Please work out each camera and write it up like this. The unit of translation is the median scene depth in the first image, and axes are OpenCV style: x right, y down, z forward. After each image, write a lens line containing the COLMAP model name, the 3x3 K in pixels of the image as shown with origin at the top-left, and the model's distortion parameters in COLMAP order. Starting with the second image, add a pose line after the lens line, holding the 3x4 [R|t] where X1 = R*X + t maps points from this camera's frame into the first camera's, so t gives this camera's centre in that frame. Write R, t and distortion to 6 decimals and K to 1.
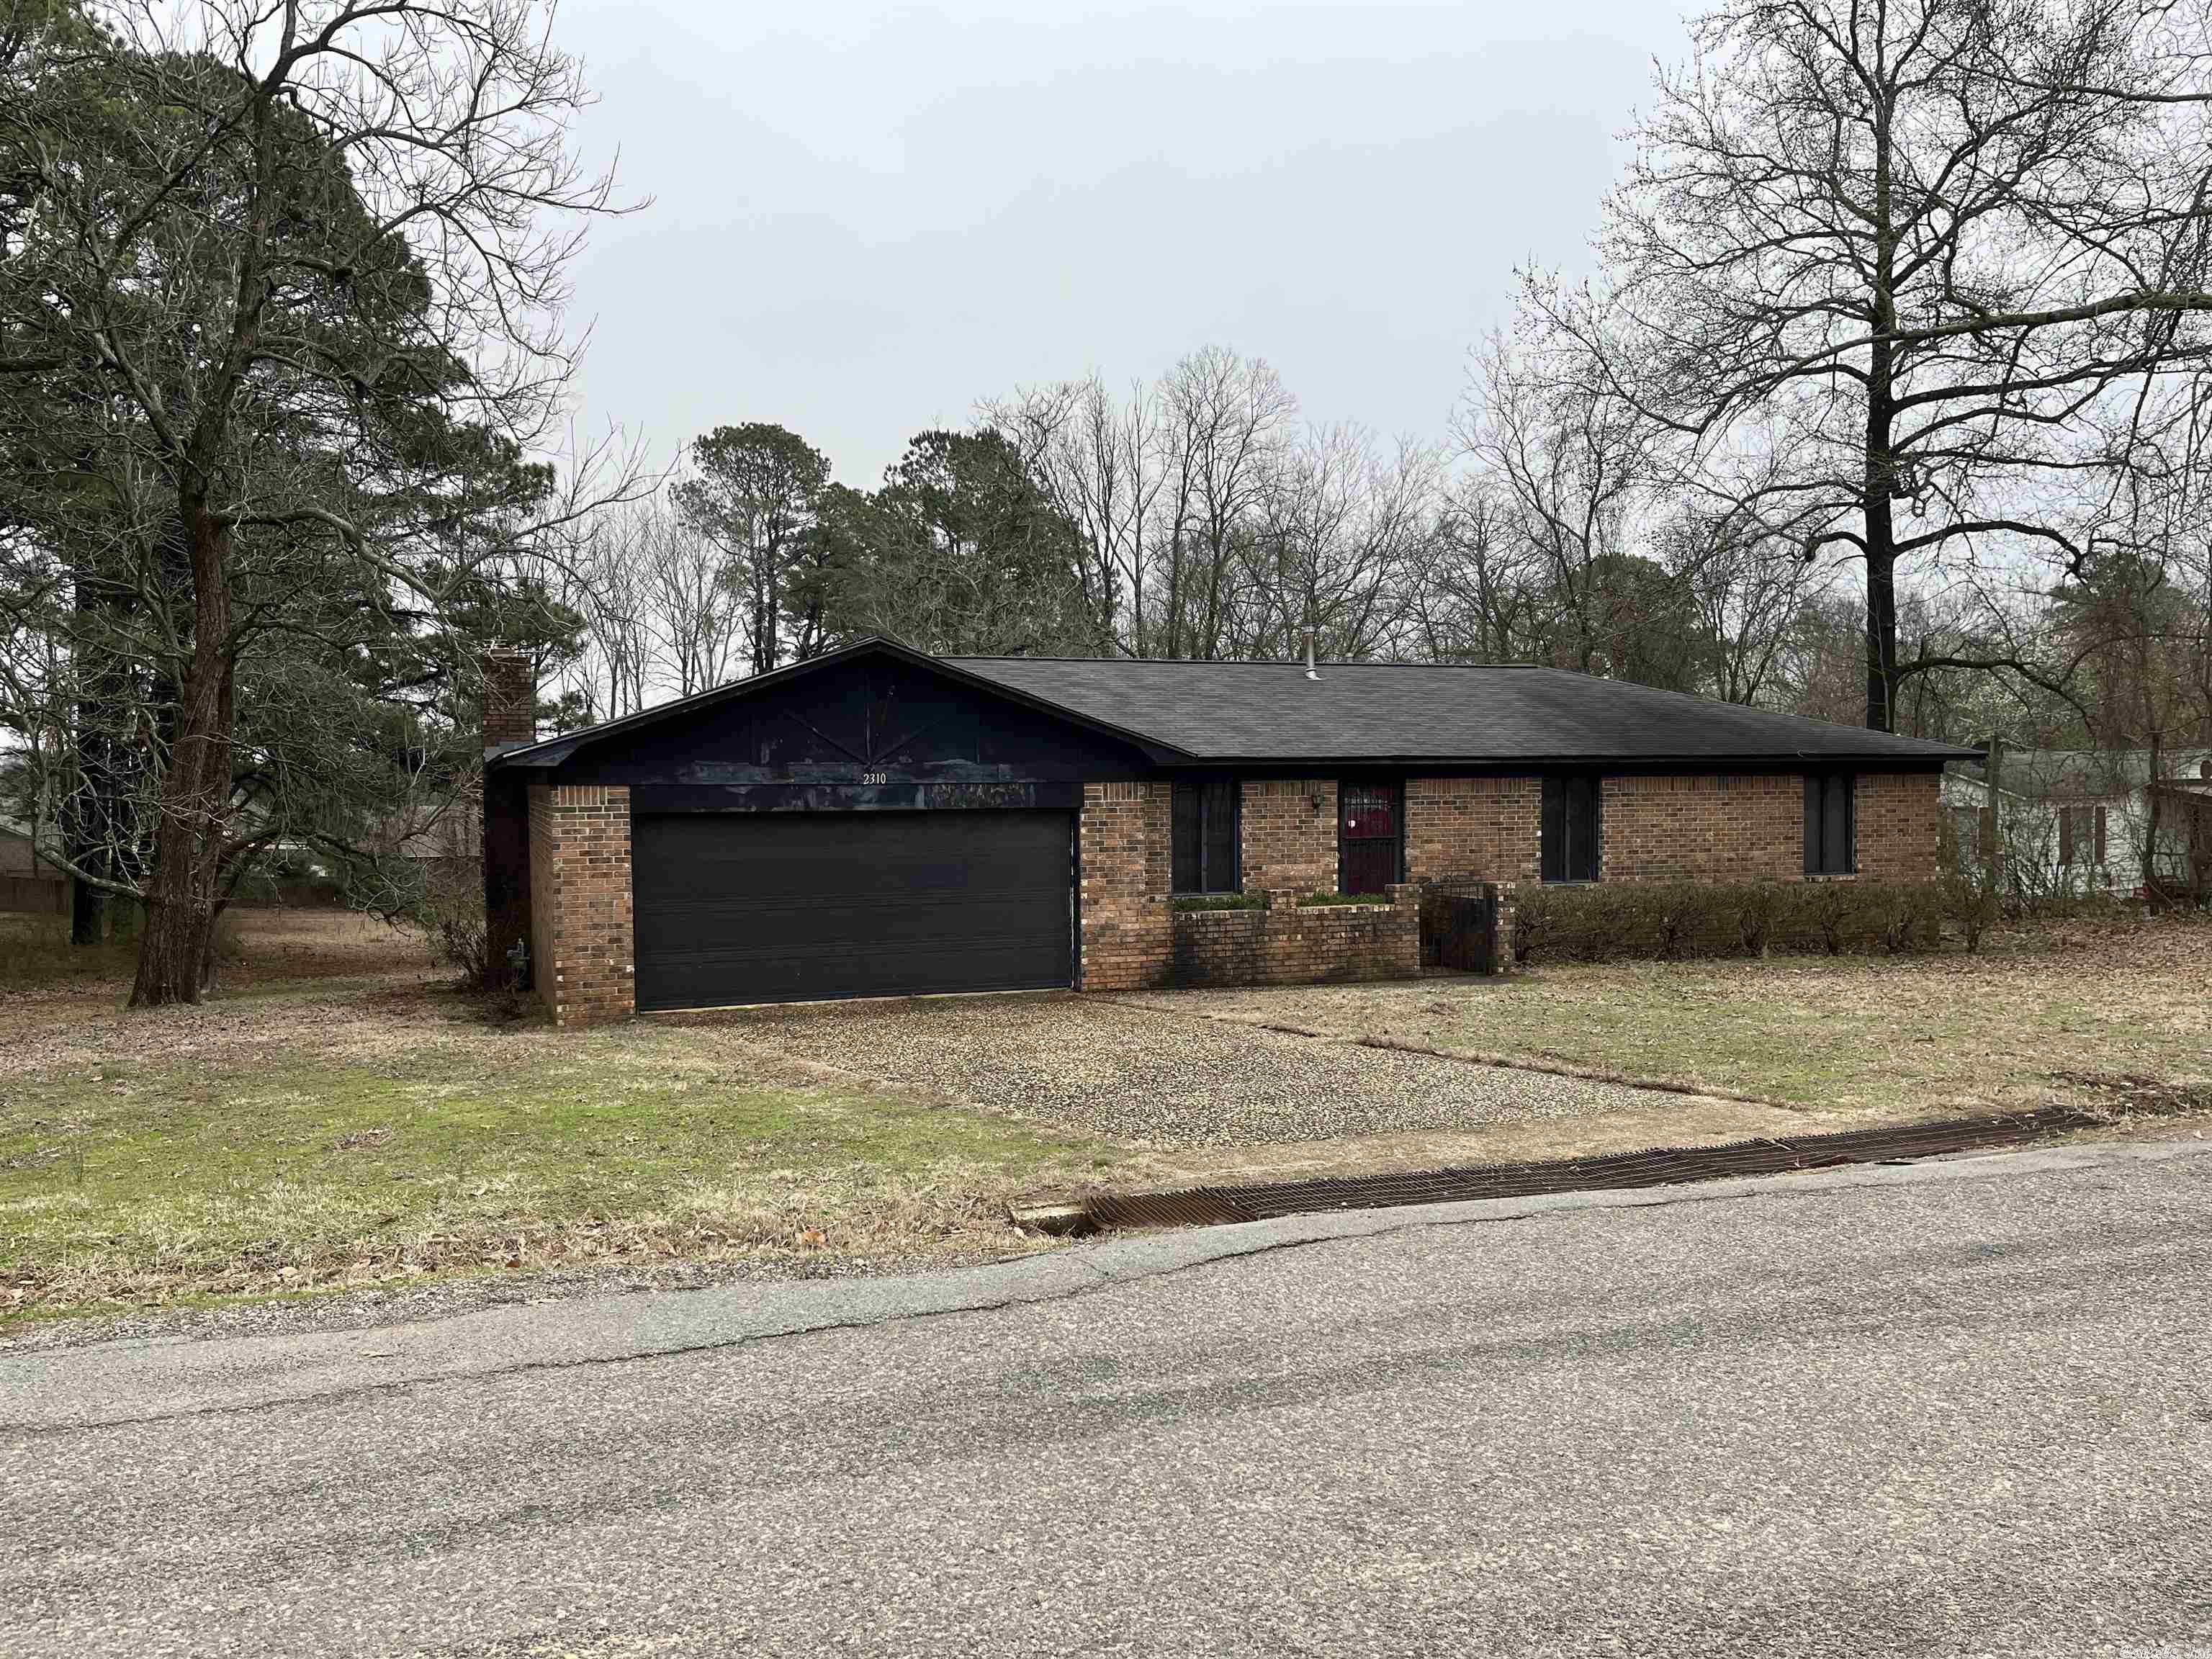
lens RADIAL K [[1670.5, 0, 1096.3], [0, 1670.5, 836.5], [0, 0, 1]] dist [0.072674, -0.099782]
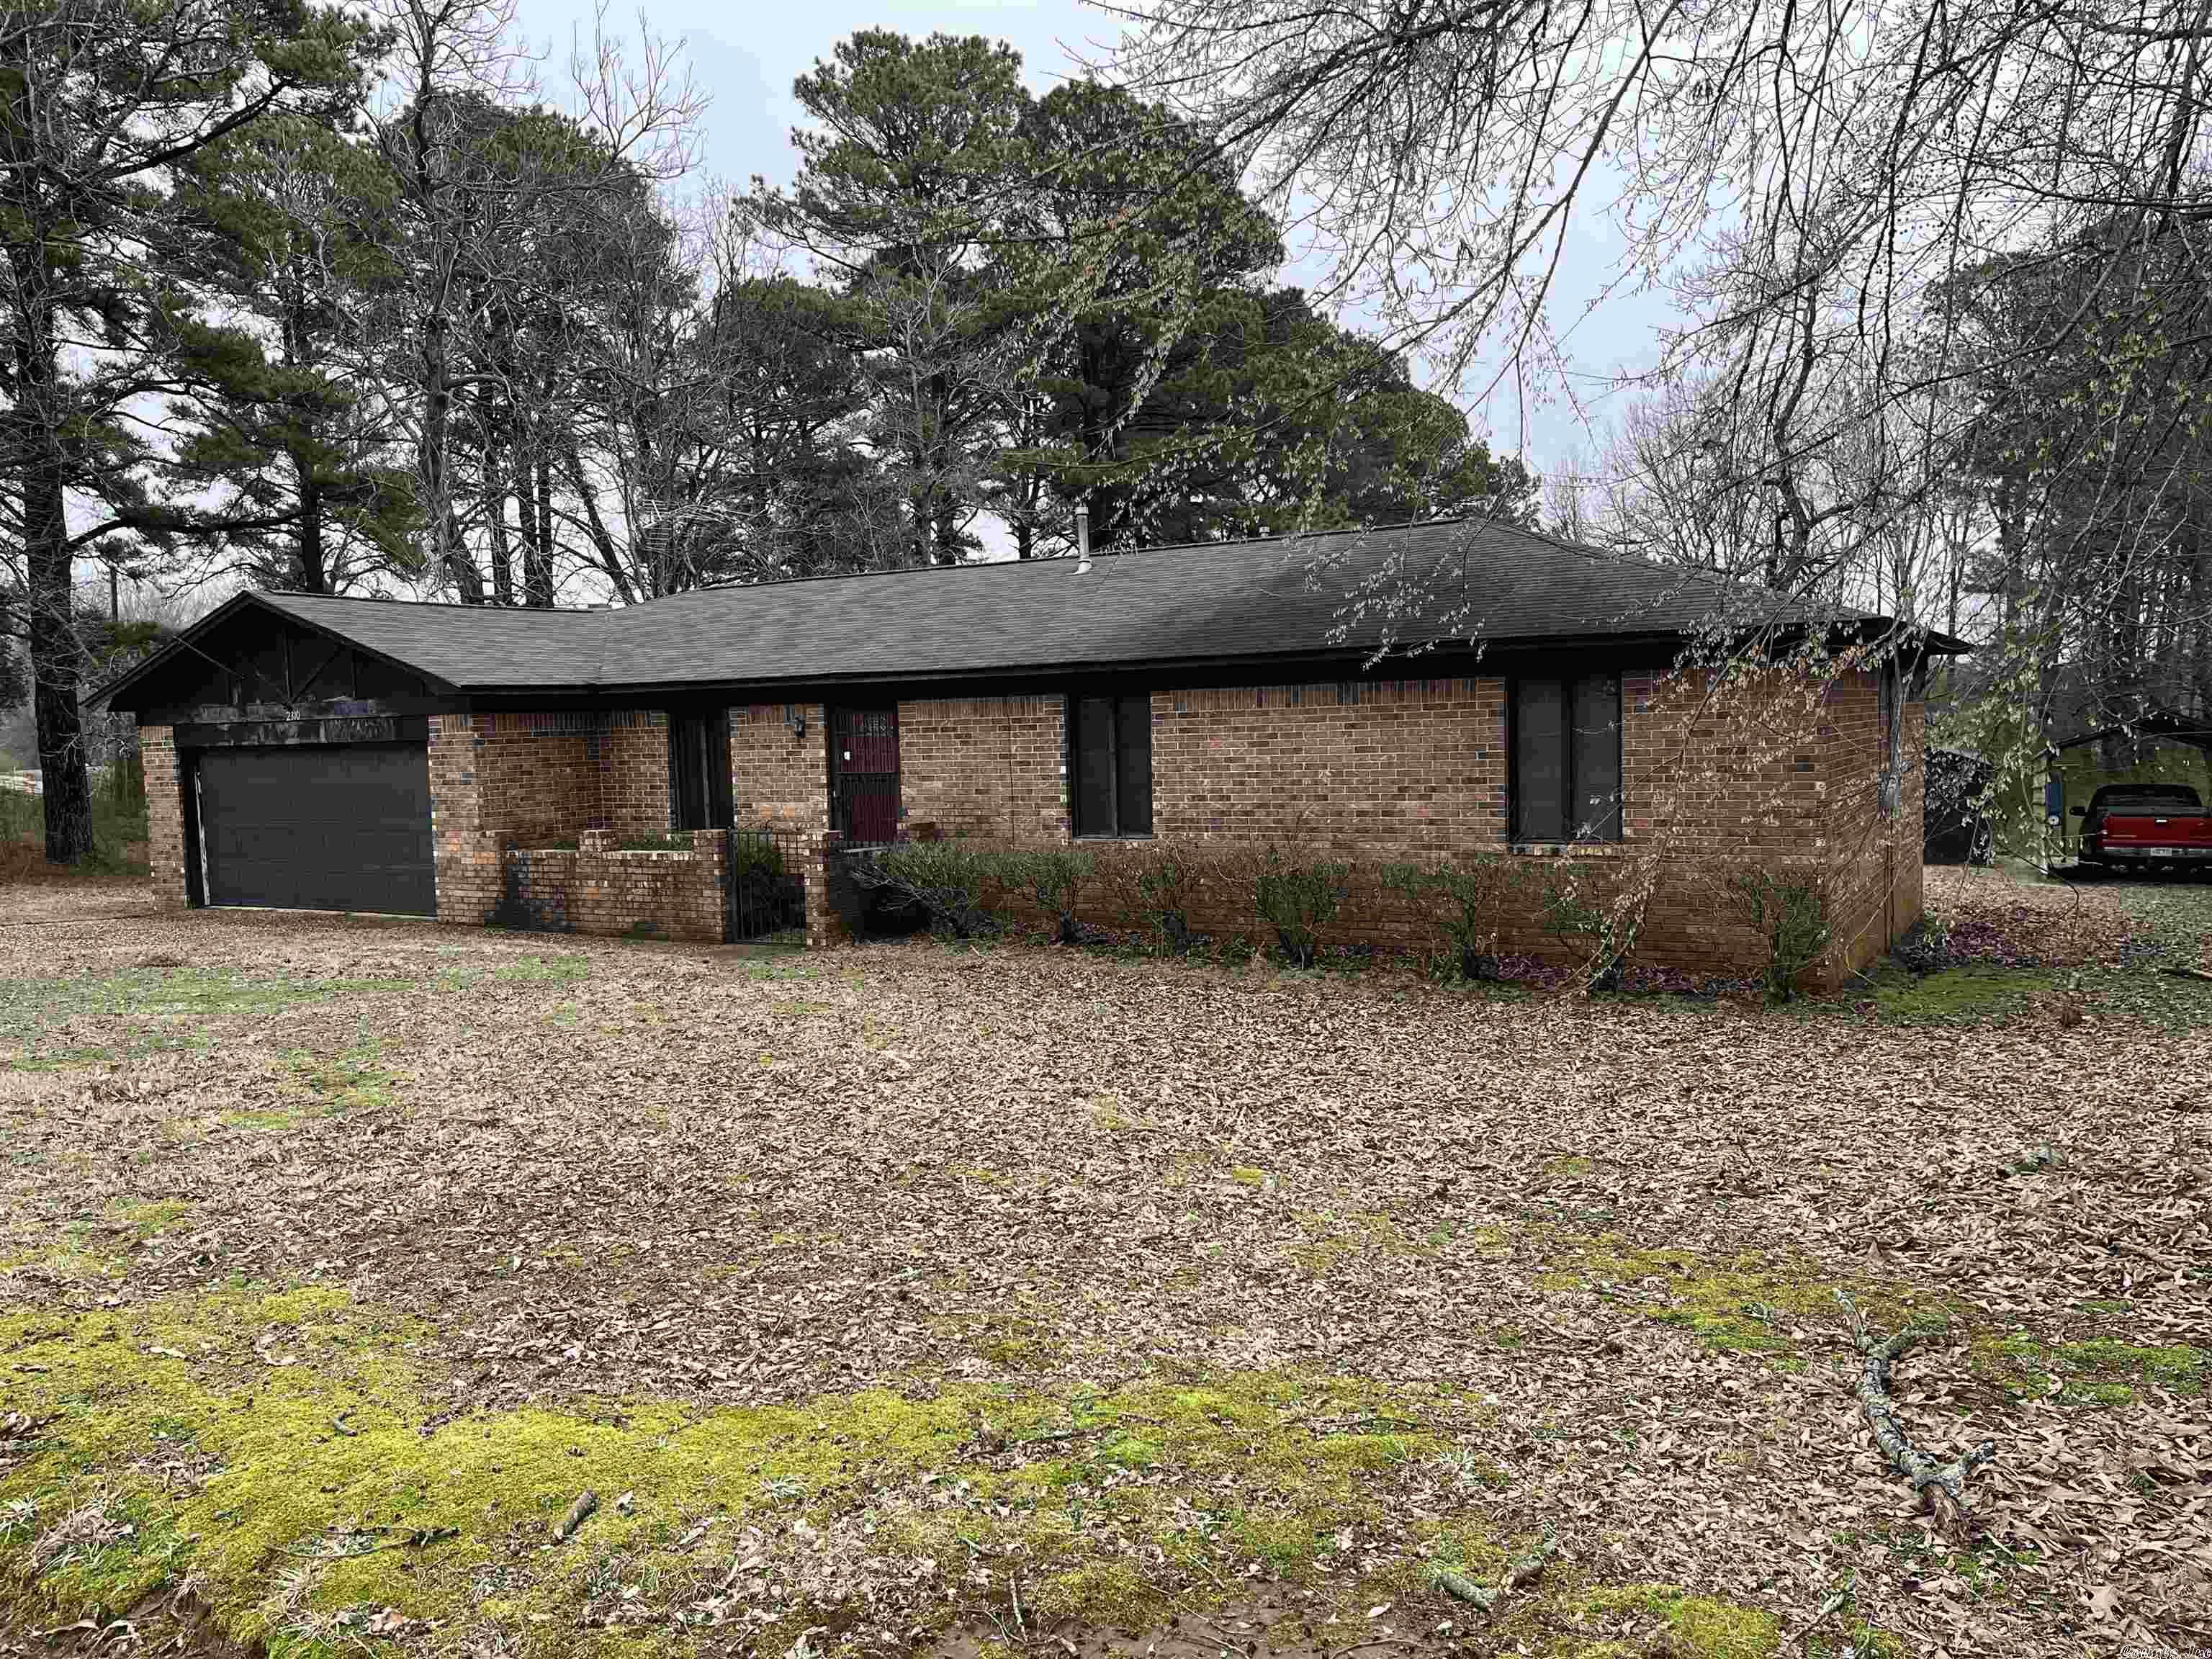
lens RADIAL K [[1670.5, 0, 1105.9], [0, 1670.5, 822.4], [0, 0, 1]] dist [0.072674, -0.099782]
pose [[0.635658, 0.035130, -0.771171, 0.983976], [-0.002027, 0.999037, 0.043839, -0.012686], [0.771968, -0.026303, 0.635117, 0.638248]]
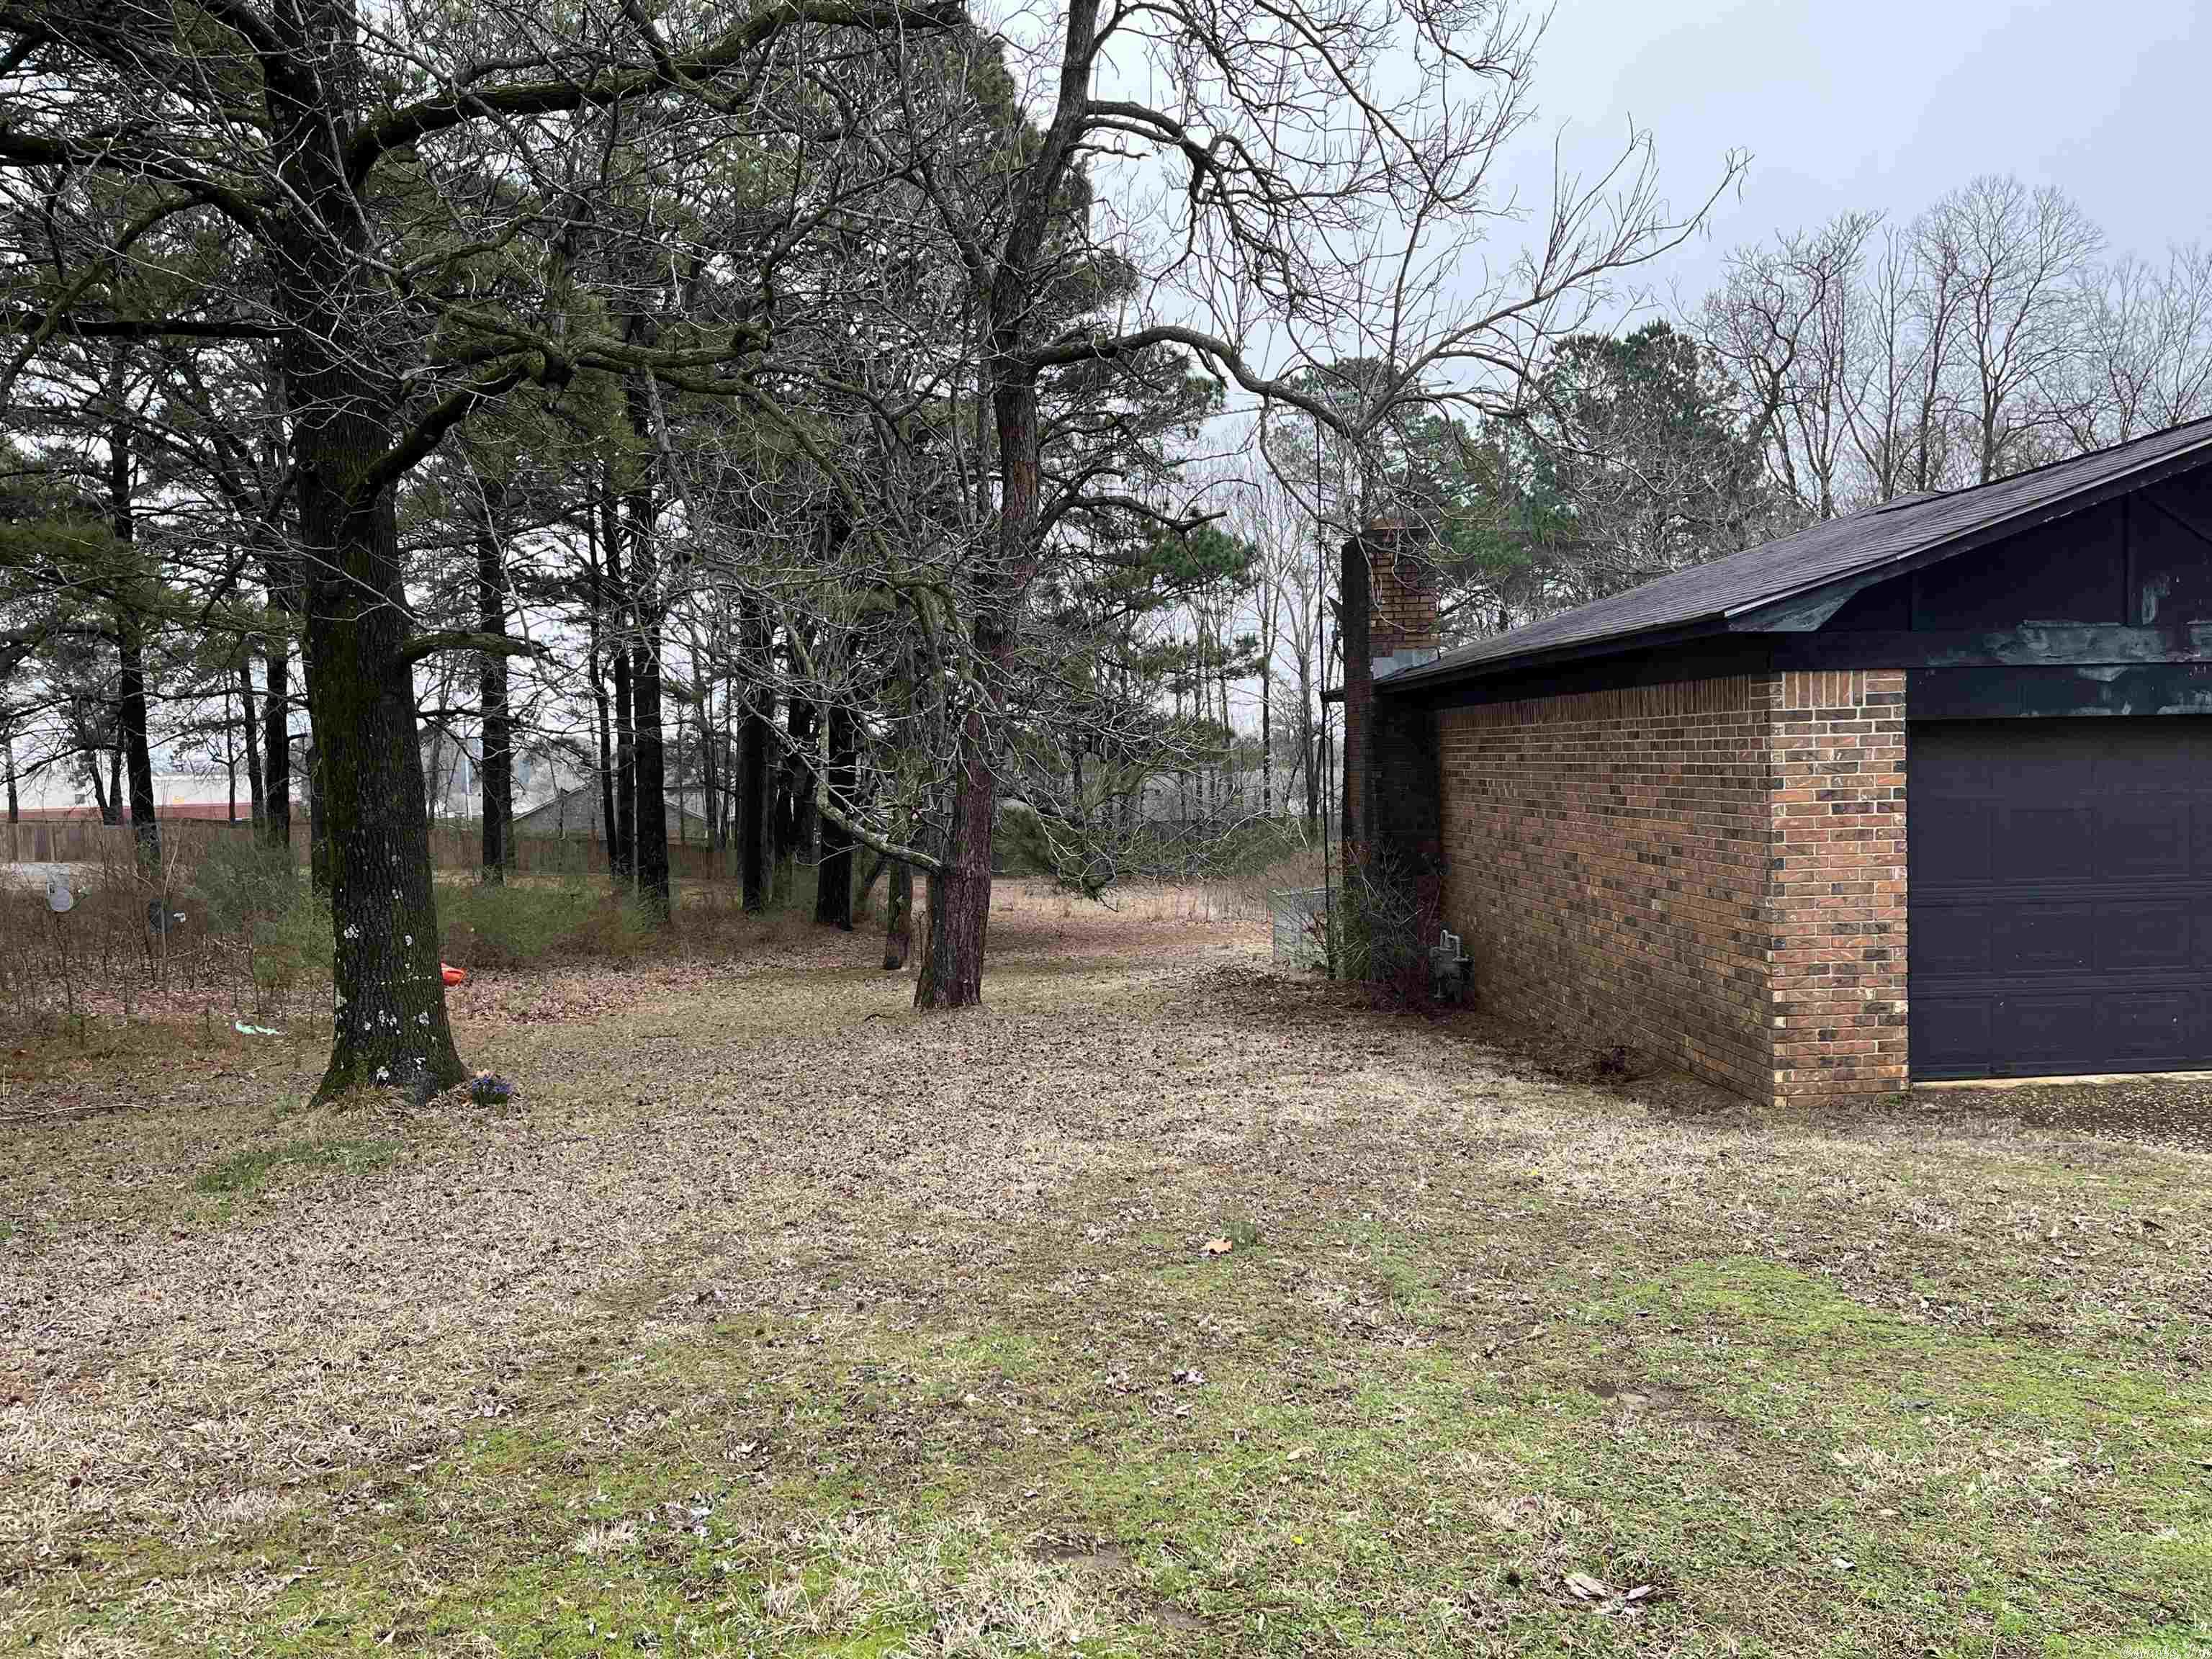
lens RADIAL K [[1670.5, 0, 1117.3], [0, 1670.5, 828.9], [0, 0, 1]] dist [0.072674, -0.099782]
pose [[0.957452, -0.003463, -0.288573, -0.316541], [0.007780, 0.999874, 0.013814, 0.009986], [0.288489, -0.015472, 0.957358, 0.351752]]
